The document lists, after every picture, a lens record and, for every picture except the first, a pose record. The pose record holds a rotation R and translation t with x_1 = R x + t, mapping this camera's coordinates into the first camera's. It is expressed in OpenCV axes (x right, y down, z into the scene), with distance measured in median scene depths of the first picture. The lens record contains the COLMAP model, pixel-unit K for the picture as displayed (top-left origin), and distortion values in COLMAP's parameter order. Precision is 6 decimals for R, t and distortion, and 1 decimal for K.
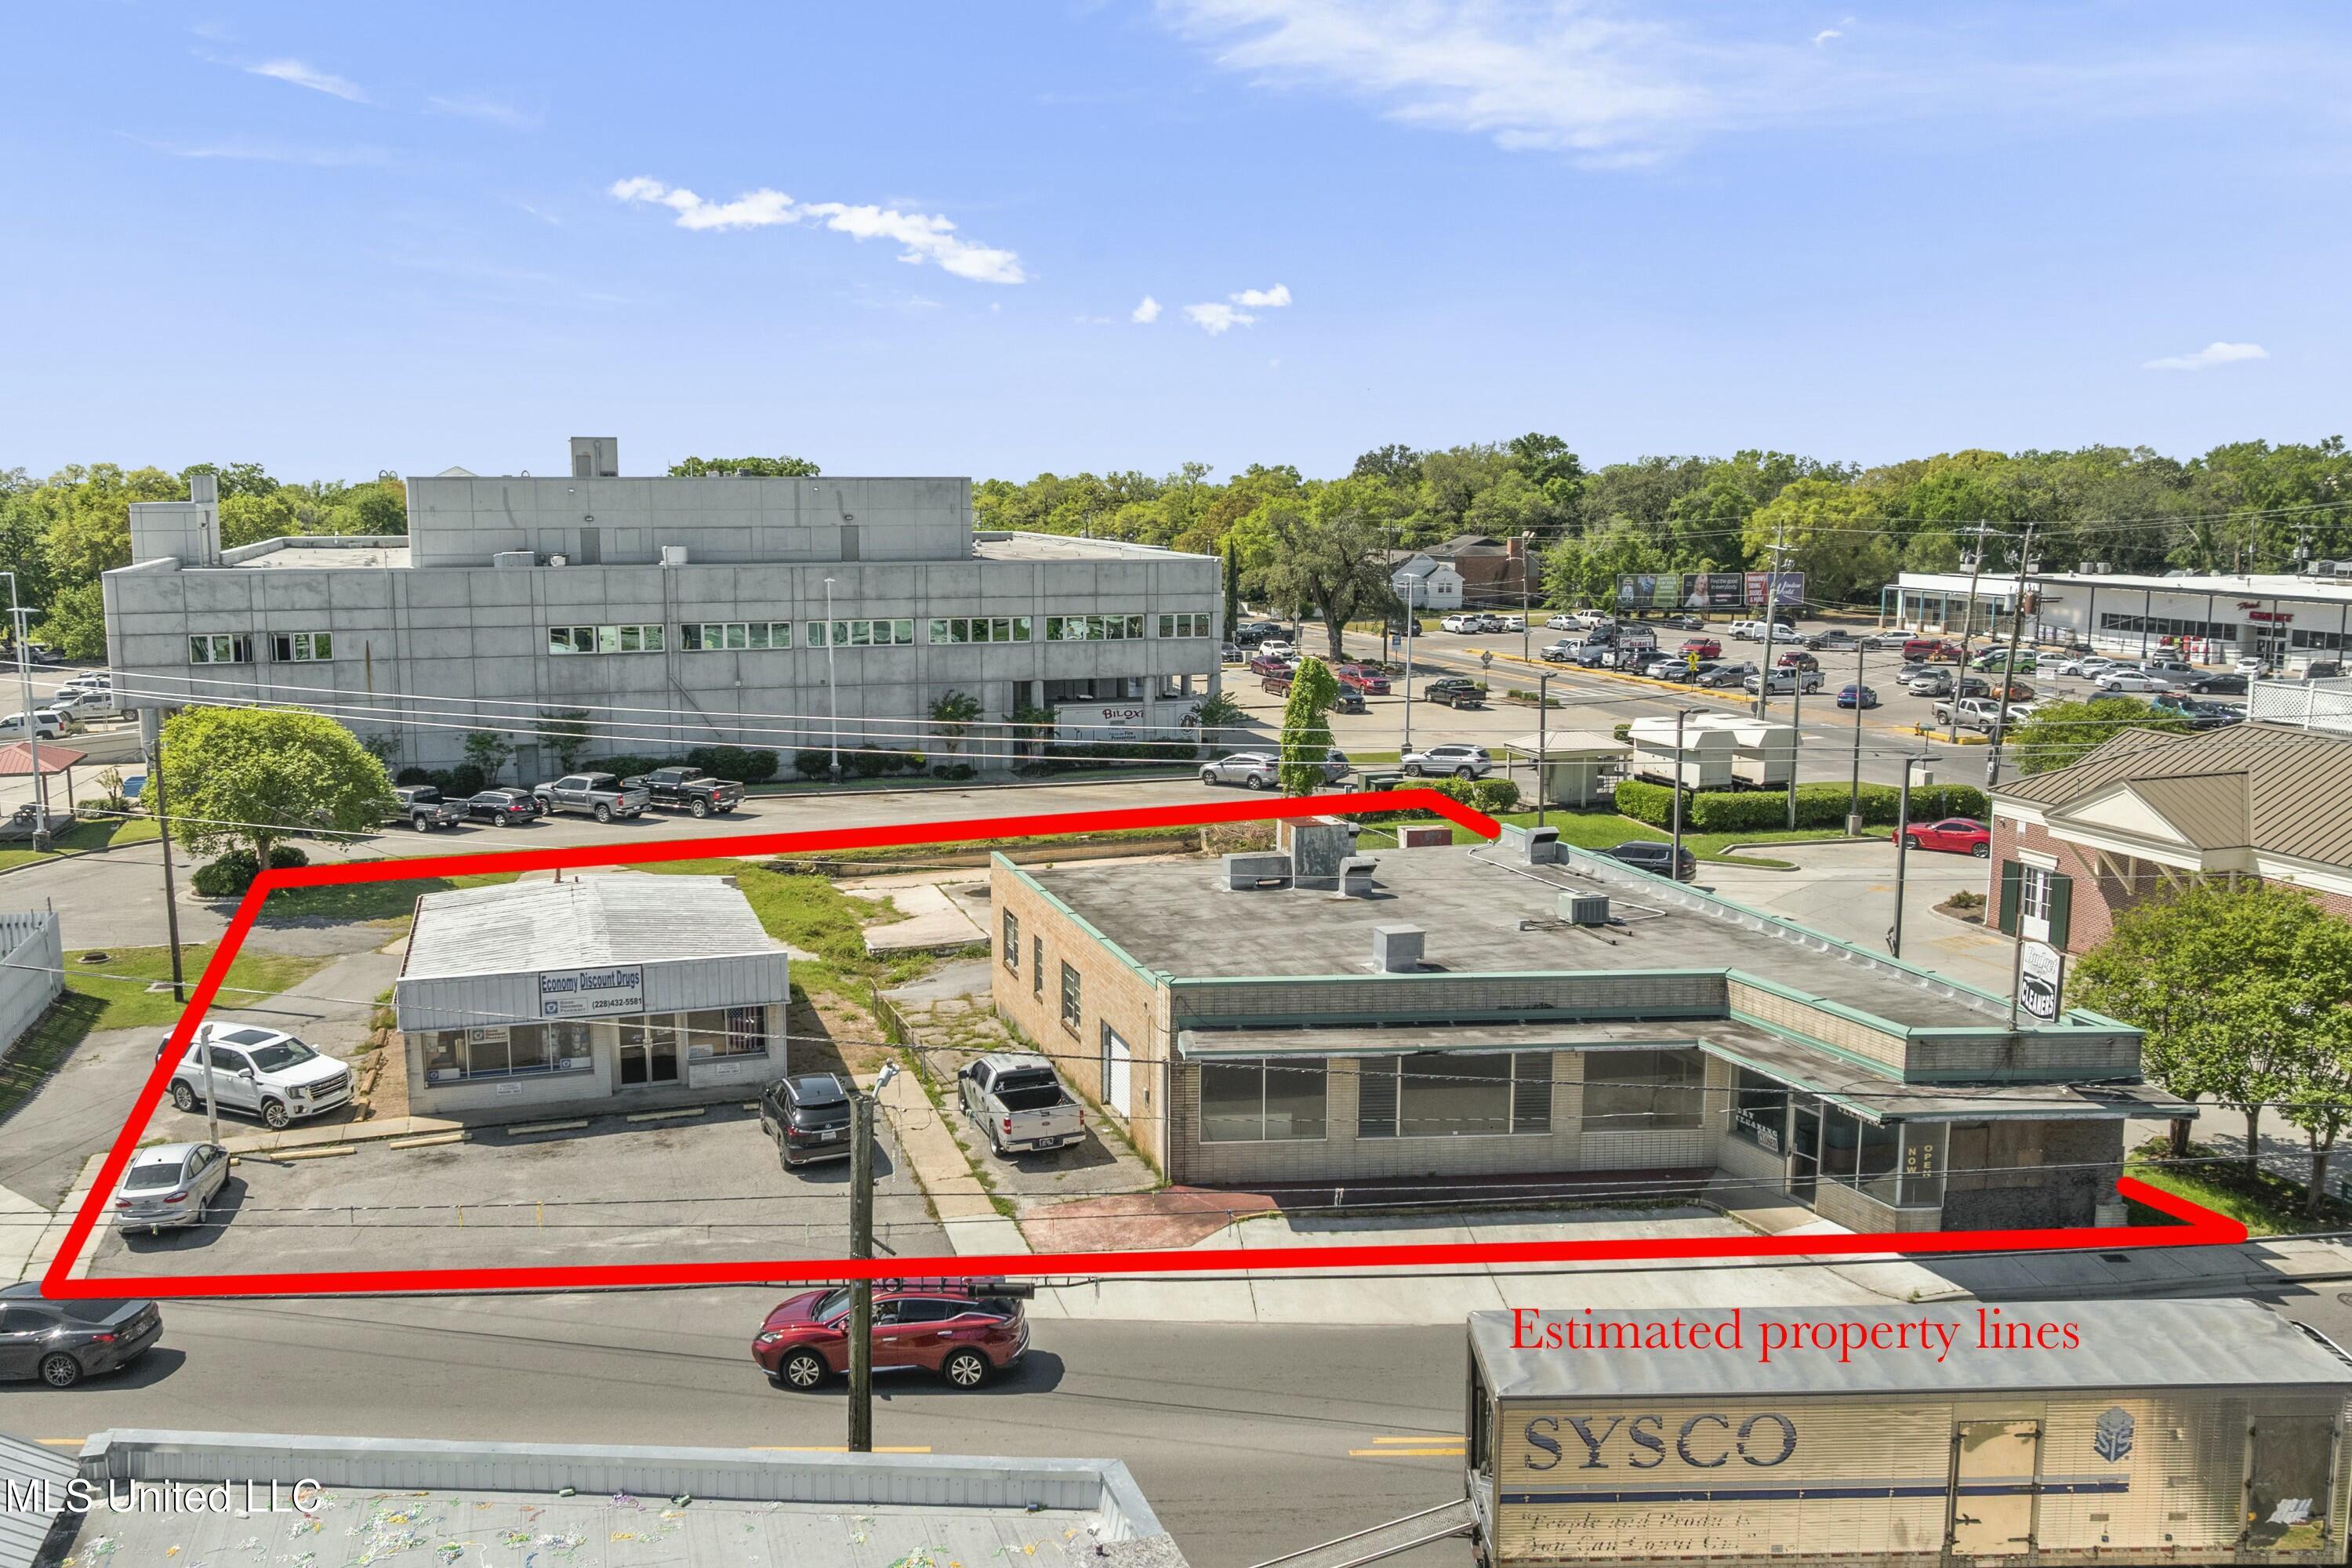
lens RADIAL K [[1962.0, 0, 1176.0], [0, 1962.0, 784.0], [0, 0, 1]] dist [-0.009846, -0.036830]
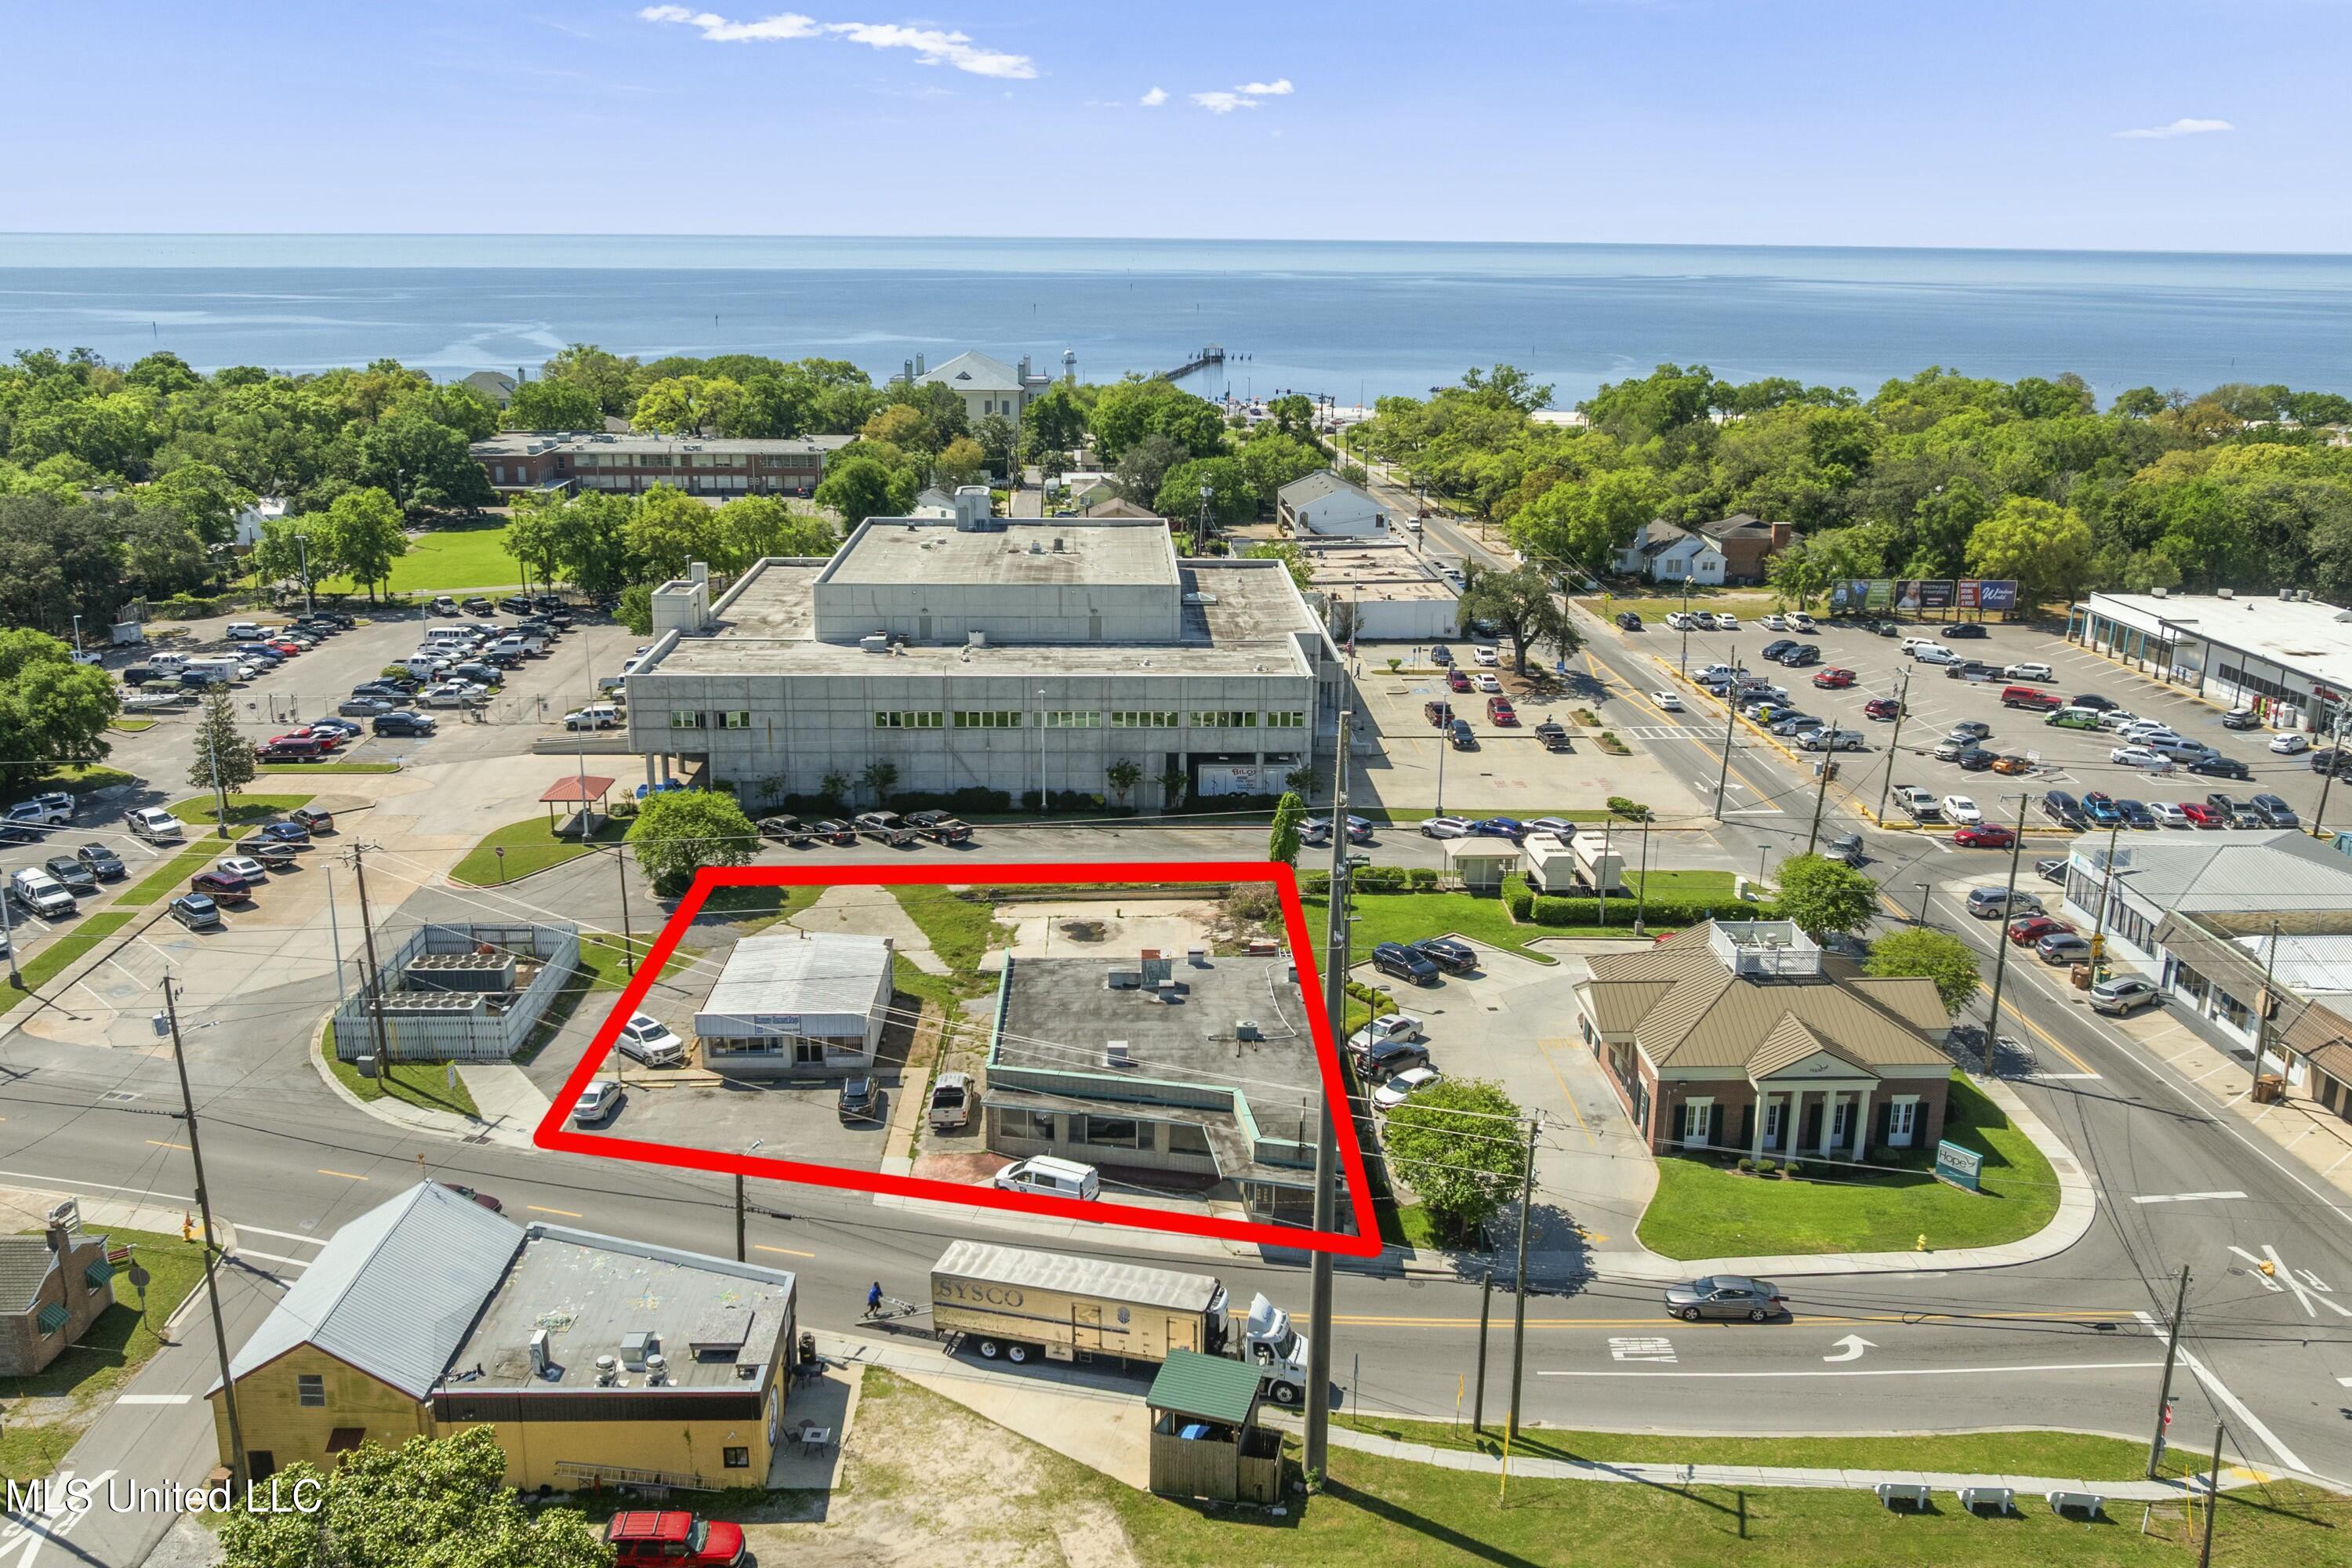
lens RADIAL K [[1962.0, 0, 1176.0], [0, 1962.0, 784.0], [0, 0, 1]] dist [-0.009846, -0.036830]
pose [[0.959950, 0.083948, -0.267300, 0.435127], [-0.051189, 0.990548, 0.127258, -0.290136], [0.275457, -0.108478, 0.955173, -0.594799]]
